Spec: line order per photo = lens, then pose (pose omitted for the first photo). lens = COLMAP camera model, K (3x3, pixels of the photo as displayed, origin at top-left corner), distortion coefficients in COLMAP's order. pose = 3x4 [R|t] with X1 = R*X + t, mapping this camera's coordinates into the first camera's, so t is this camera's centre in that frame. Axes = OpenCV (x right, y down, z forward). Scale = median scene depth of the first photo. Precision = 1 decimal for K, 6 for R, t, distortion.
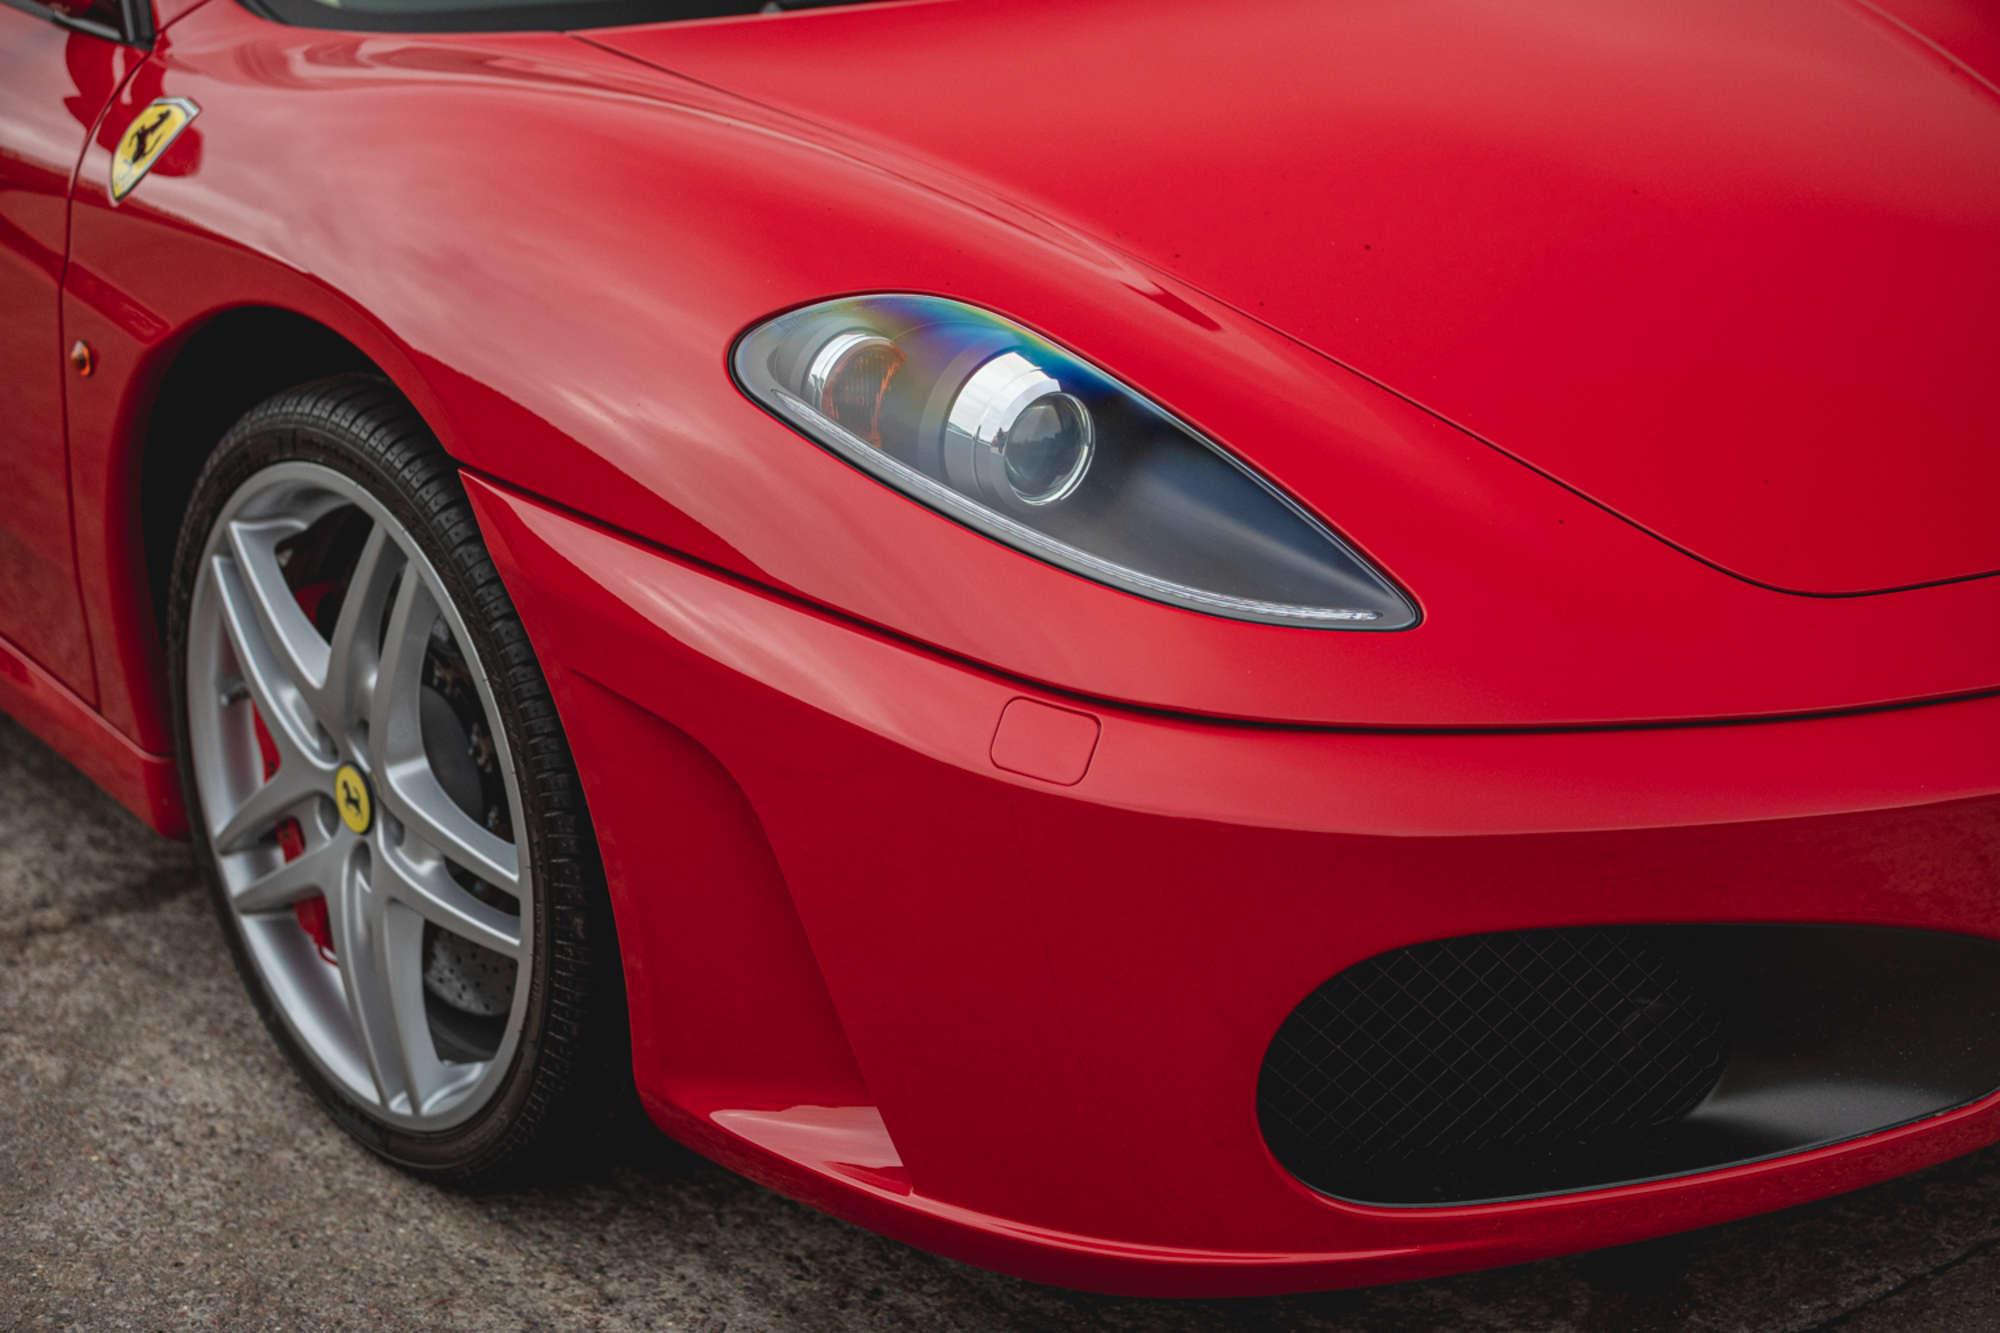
lens RADIAL K [[4006.6, 0, 996.6], [0, 4006.6, 667.2], [0, 0, 1]] dist [-0.295713, 0.000000]
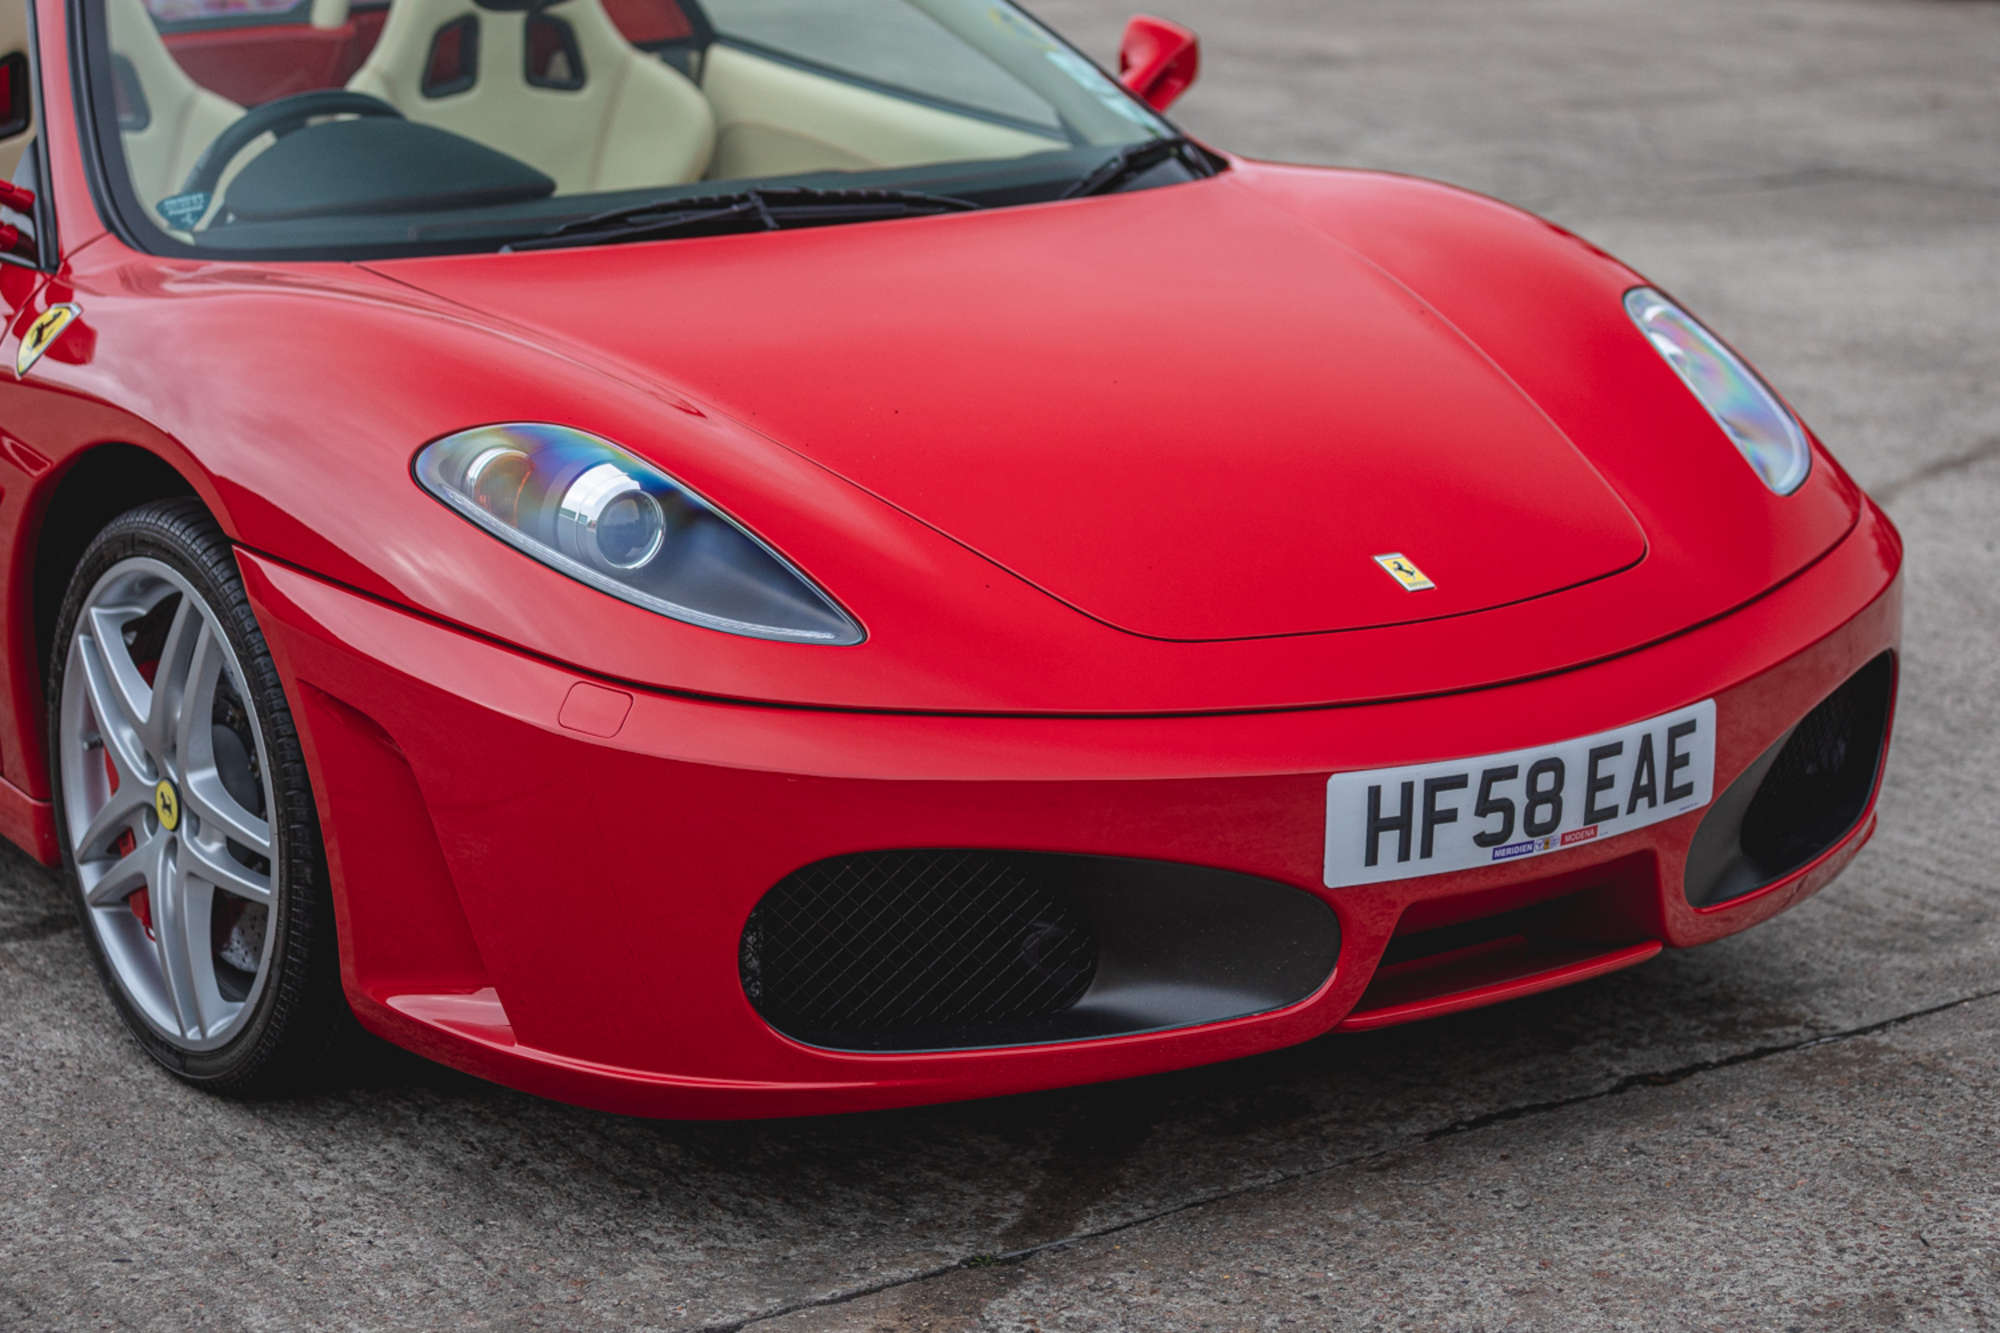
lens RADIAL K [[4006.6, 0, 1003.6], [0, 4006.6, 666.8], [0, 0, 1]] dist [-0.295713, 0.000000]
pose [[0.999723, 0.020659, -0.011301, 0.141925], [-0.021715, 0.994442, -0.103027, 0.120326], [0.009109, 0.103244, 0.994614, -0.361902]]
